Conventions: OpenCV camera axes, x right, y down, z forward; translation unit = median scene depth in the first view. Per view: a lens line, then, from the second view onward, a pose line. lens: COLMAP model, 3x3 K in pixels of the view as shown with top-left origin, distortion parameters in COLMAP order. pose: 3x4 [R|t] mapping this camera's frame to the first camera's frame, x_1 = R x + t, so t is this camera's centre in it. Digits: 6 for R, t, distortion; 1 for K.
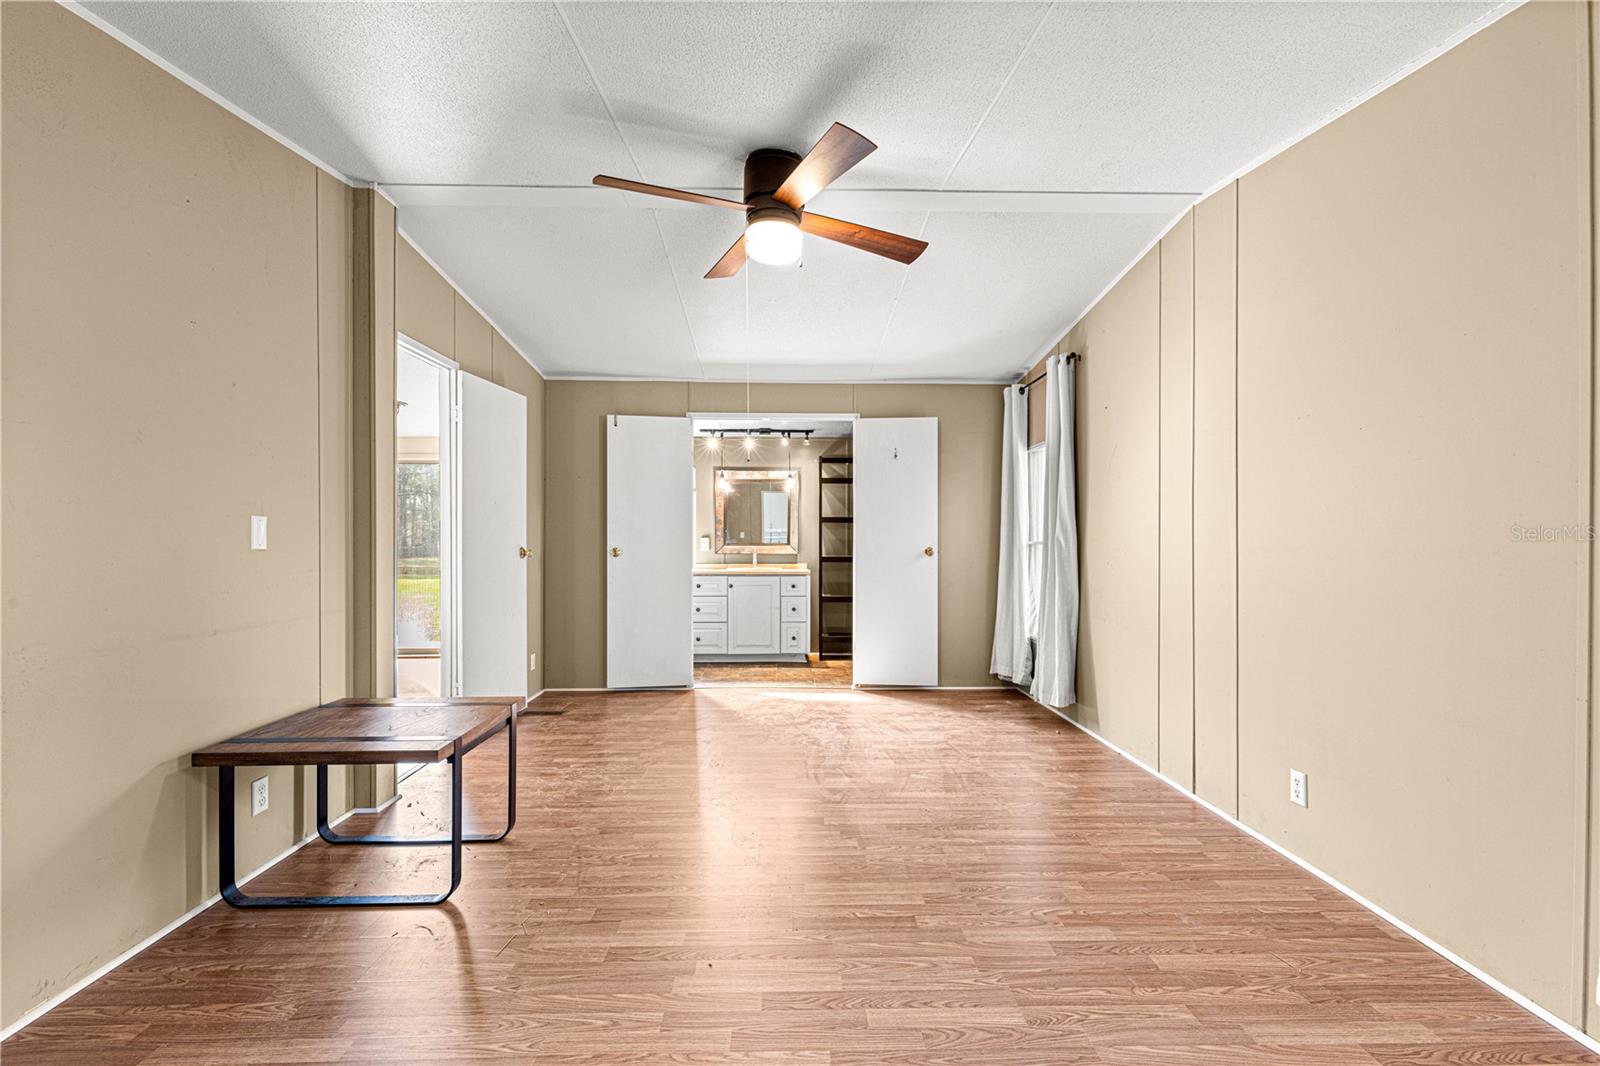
lens RADIAL K [[742.0, 0, 829.6], [0, 742.0, 539.3], [0, 0, 1]] dist [0.010426, -0.000541]
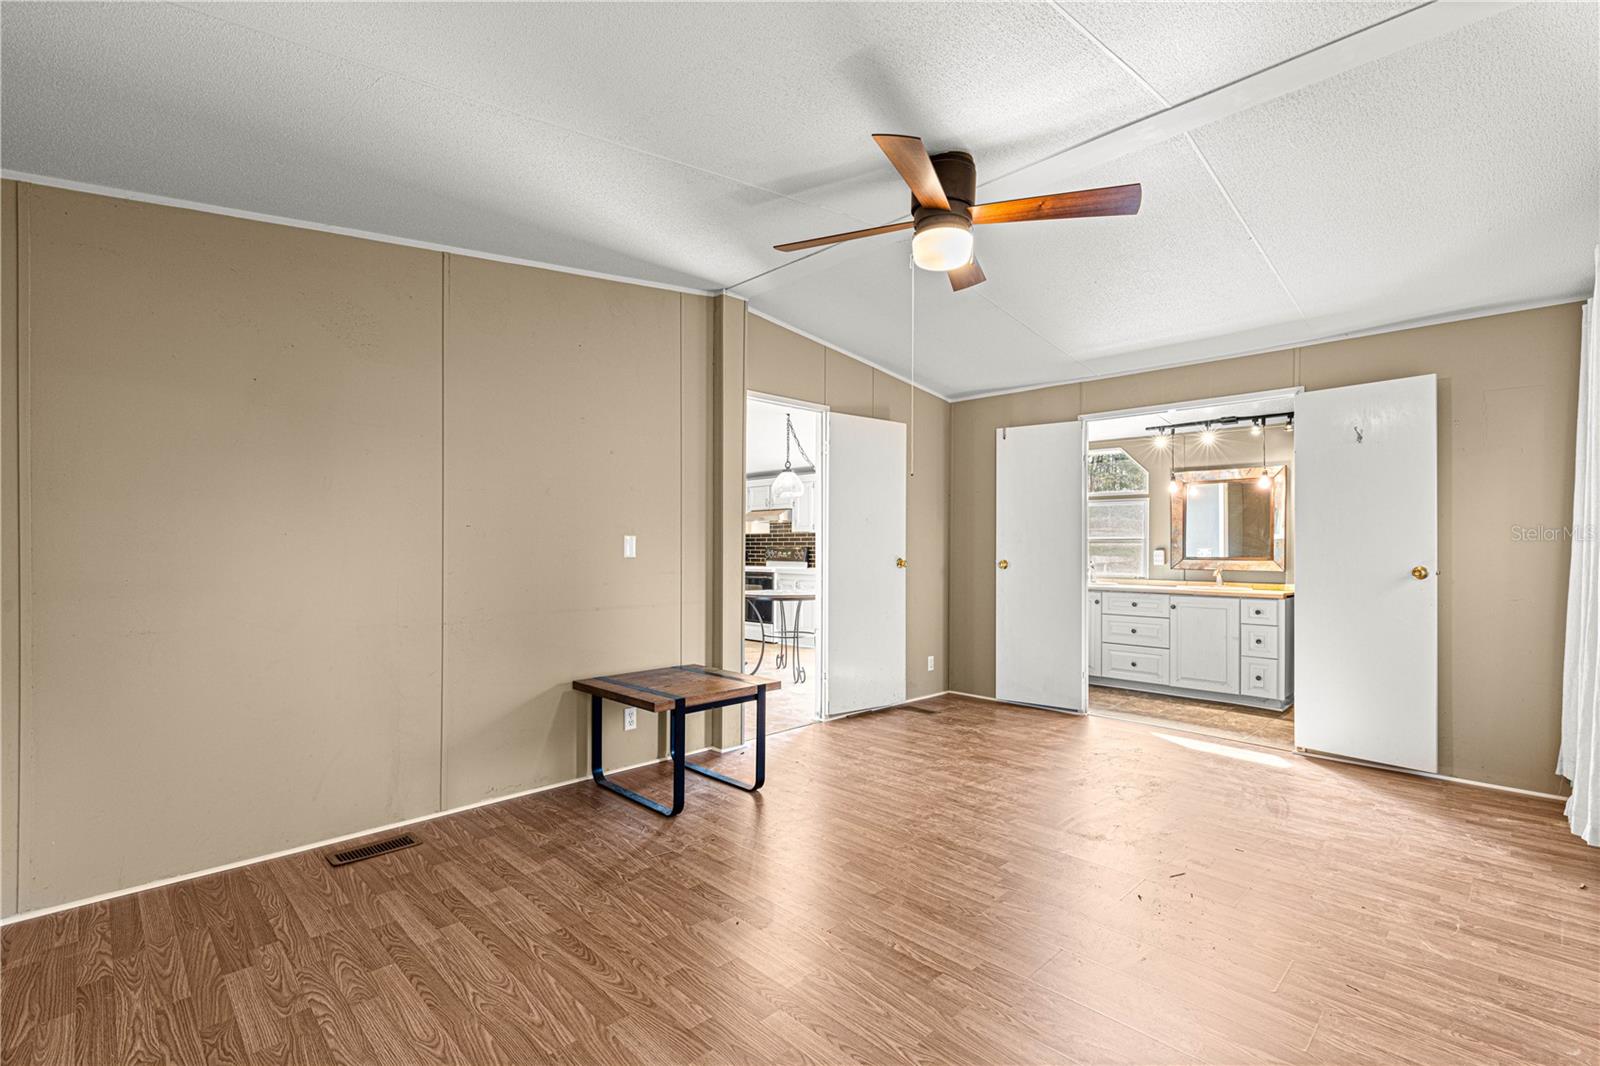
lens RADIAL K [[750.8, 0, 774.3], [0, 750.8, 540.4], [0, 0, 1]] dist [0.013226, -0.001580]
pose [[0.655561, -0.004929, -0.755126, 0.374041], [-0.005084, 0.999927, -0.010940, -0.003283], [0.755125, 0.011010, 0.655488, 0.135236]]
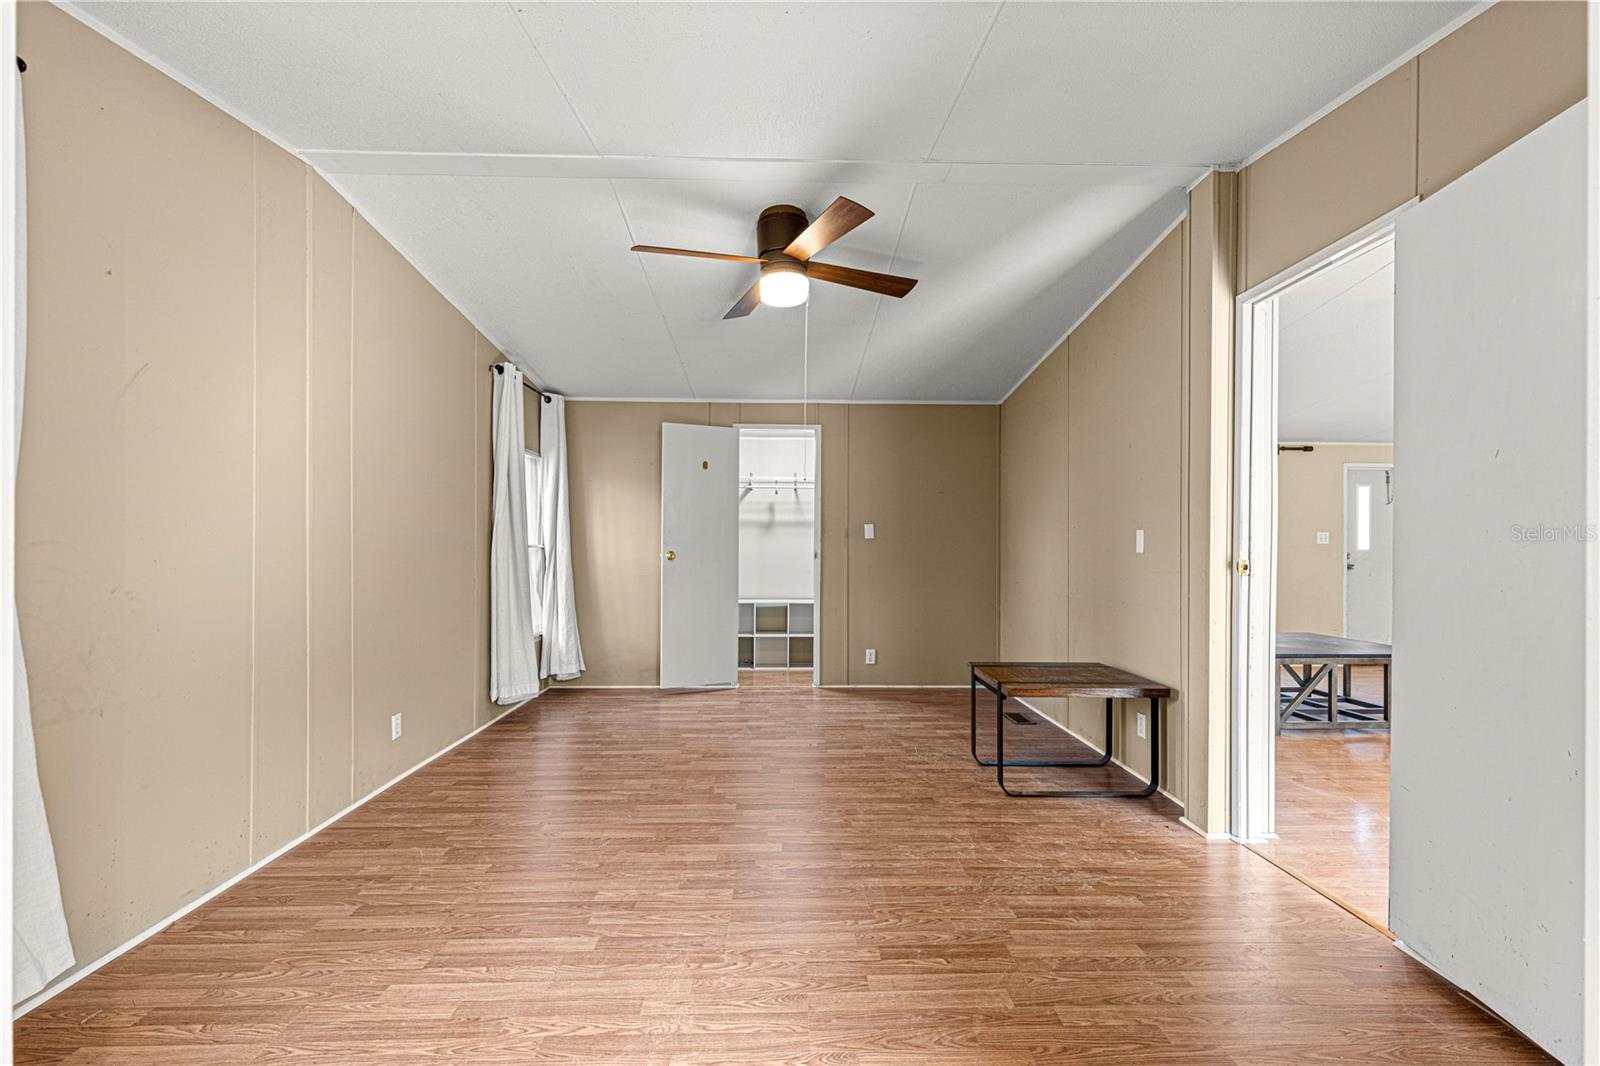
lens RADIAL K [[742.0, 0, 829.6], [0, 742.0, 539.3], [0, 0, 1]] dist [0.010426, -0.000541]
pose [[-0.999992, -0.002761, 0.002811, -0.107119], [-0.002781, 0.999971, -0.007019, -0.000289], [-0.002791, -0.007027, -0.999971, 1.539710]]
